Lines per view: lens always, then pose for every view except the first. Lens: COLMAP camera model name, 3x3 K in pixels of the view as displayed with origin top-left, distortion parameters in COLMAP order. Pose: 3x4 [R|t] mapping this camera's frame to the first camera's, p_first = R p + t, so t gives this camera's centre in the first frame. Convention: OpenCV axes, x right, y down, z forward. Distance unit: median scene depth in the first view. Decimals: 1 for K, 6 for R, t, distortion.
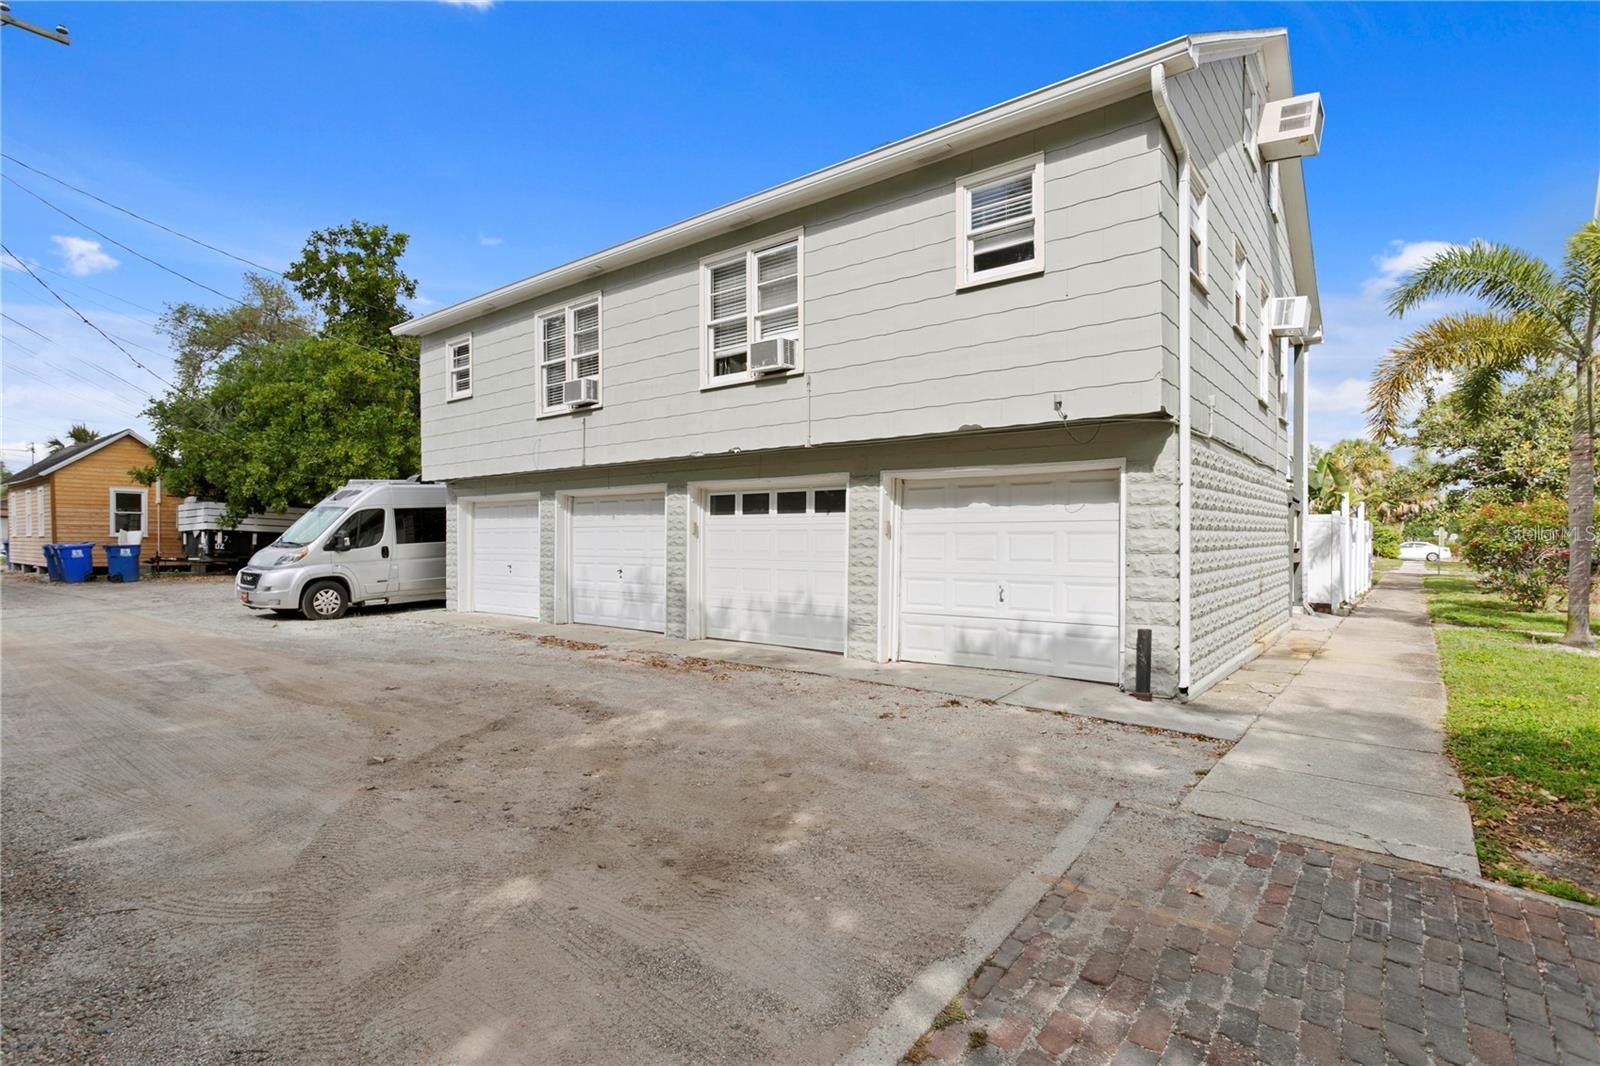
lens RADIAL K [[1098.2, 0, 800.0], [0, 1098.2, 533.0], [0, 0, 1]] dist [-0.047523, -0.000033]
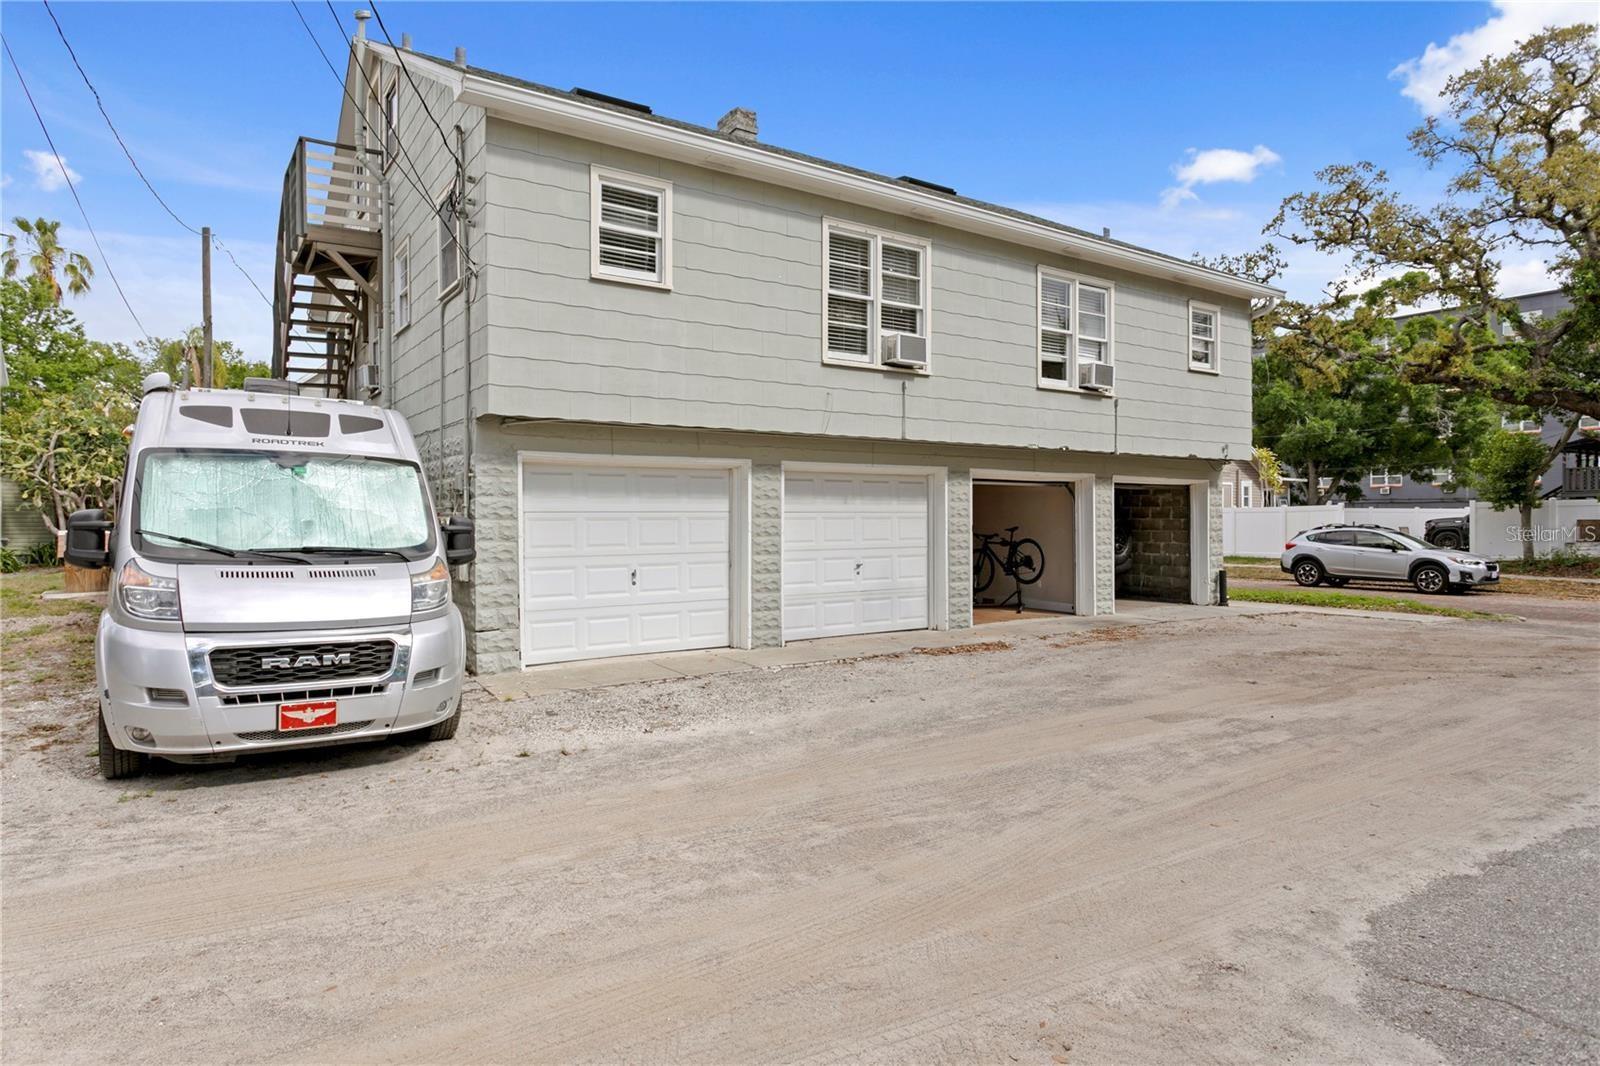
lens RADIAL K [[897.6, 0, 774.0], [0, 897.6, 531.2], [0, 0, 1]] dist [-0.021493, 0.013547]
pose [[0.148720, -0.008375, 0.988844, -0.857826], [0.003402, 0.999963, 0.007957, 0.002812], [-0.988874, 0.002180, 0.148743, 0.966457]]
